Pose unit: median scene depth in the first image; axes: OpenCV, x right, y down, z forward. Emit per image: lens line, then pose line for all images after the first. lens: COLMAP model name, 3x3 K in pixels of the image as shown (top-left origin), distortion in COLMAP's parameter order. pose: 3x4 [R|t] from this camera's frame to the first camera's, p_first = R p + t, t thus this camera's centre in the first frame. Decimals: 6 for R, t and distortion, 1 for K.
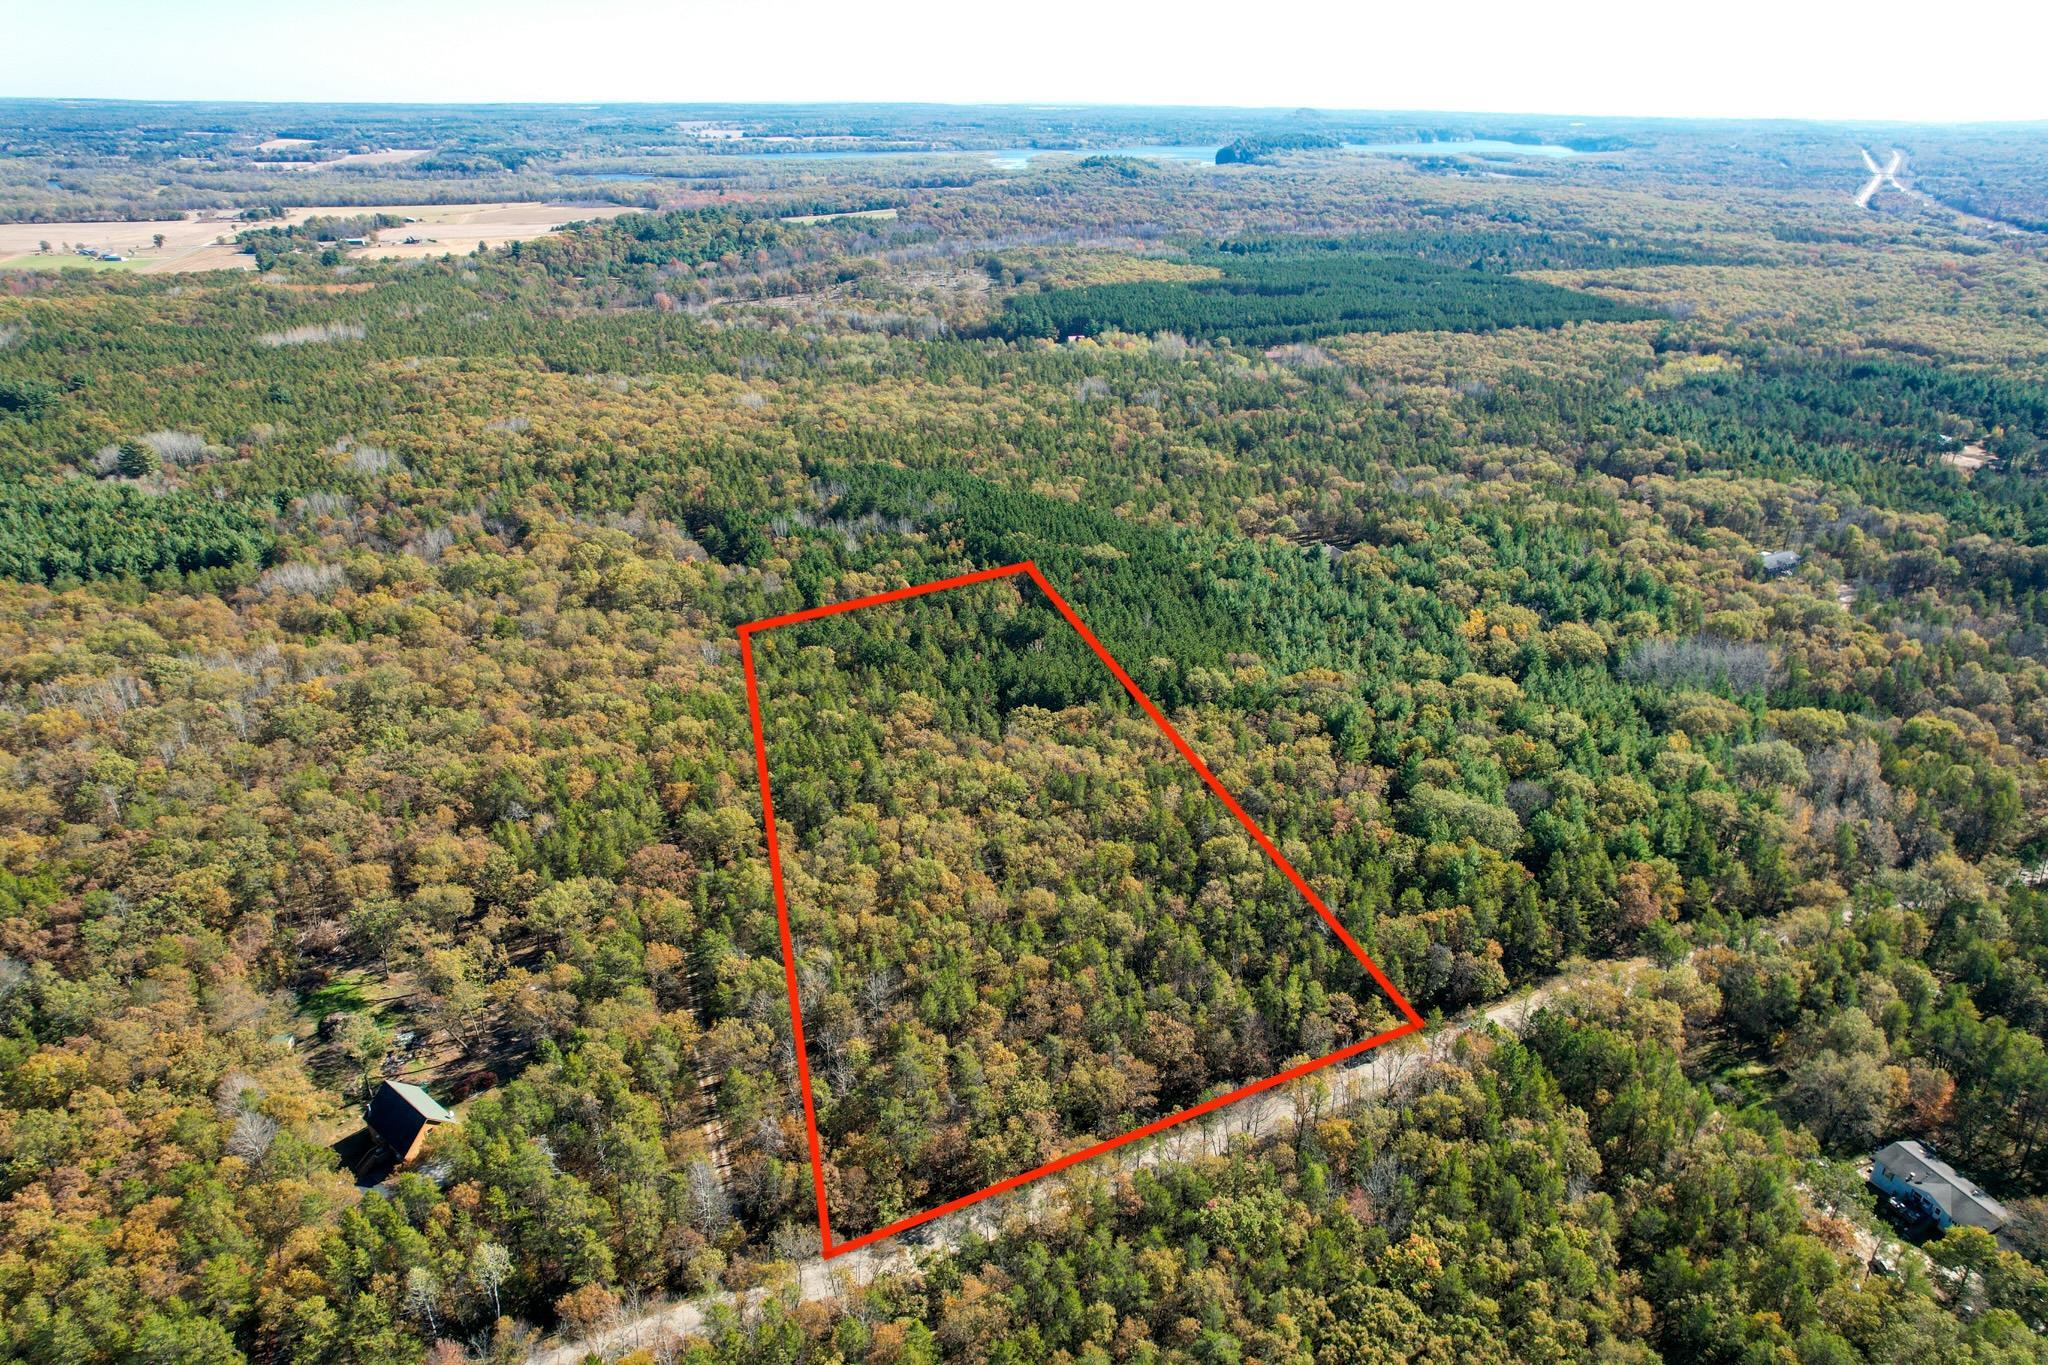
lens RADIAL K [[1293.7, 0, 1036.3], [0, 1293.7, 679.9], [0, 0, 1]] dist [-0.060506, 0.053627]
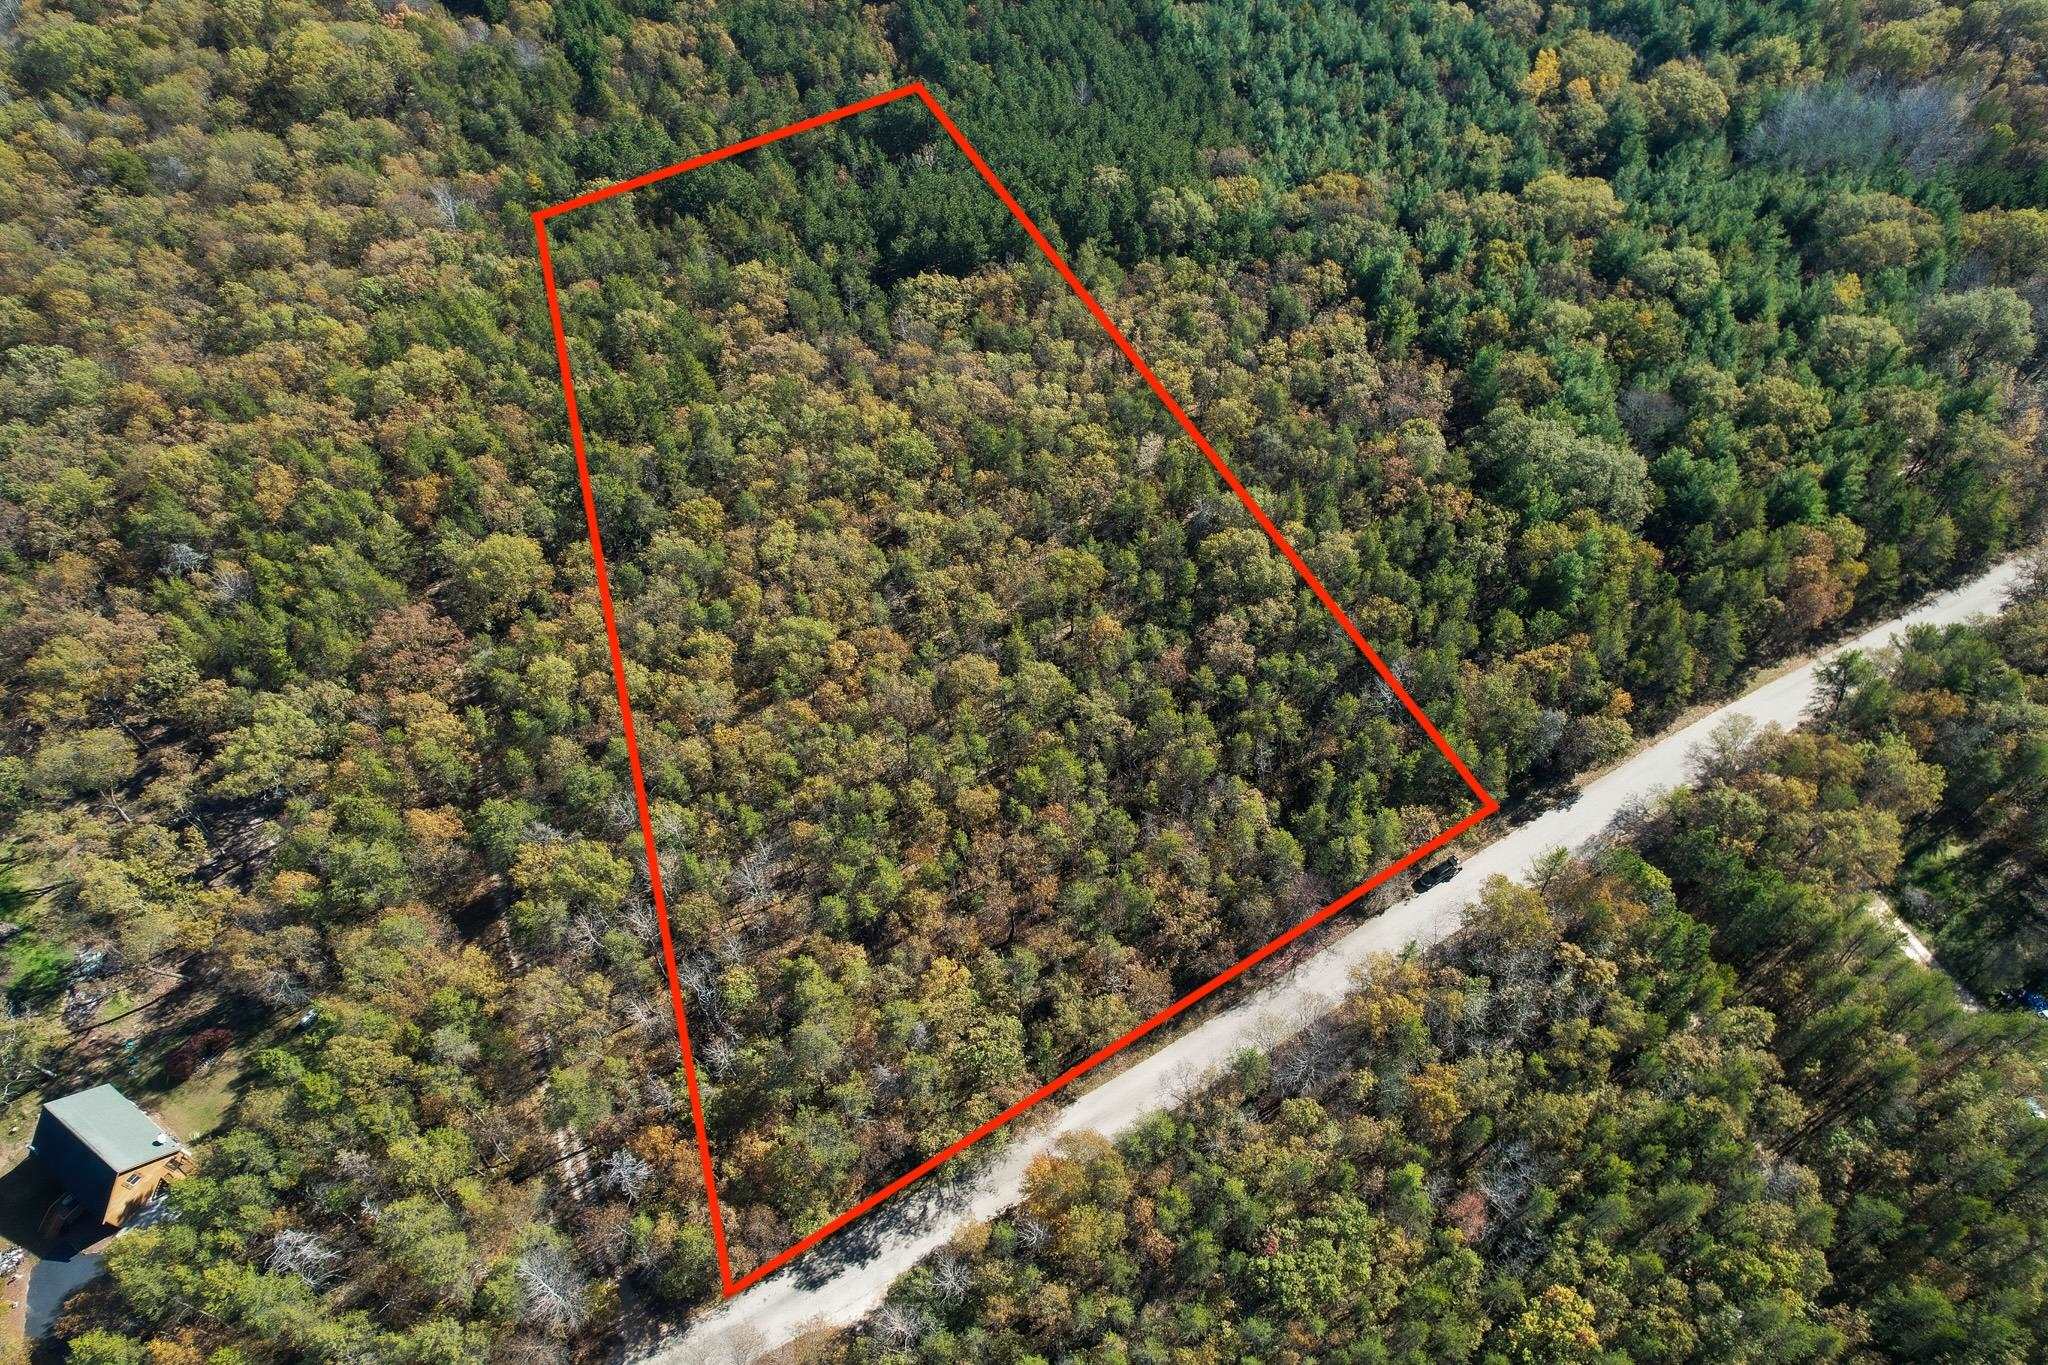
lens RADIAL K [[1293.7, 0, 1045.9], [0, 1293.7, 685.6], [0, 0, 1]] dist [-0.060506, 0.053627]
pose [[0.994498, -0.090853, 0.052153, 0.002797], [0.055381, 0.878548, 0.474433, -0.118727], [-0.088922, -0.468934, 0.878745, 0.316111]]
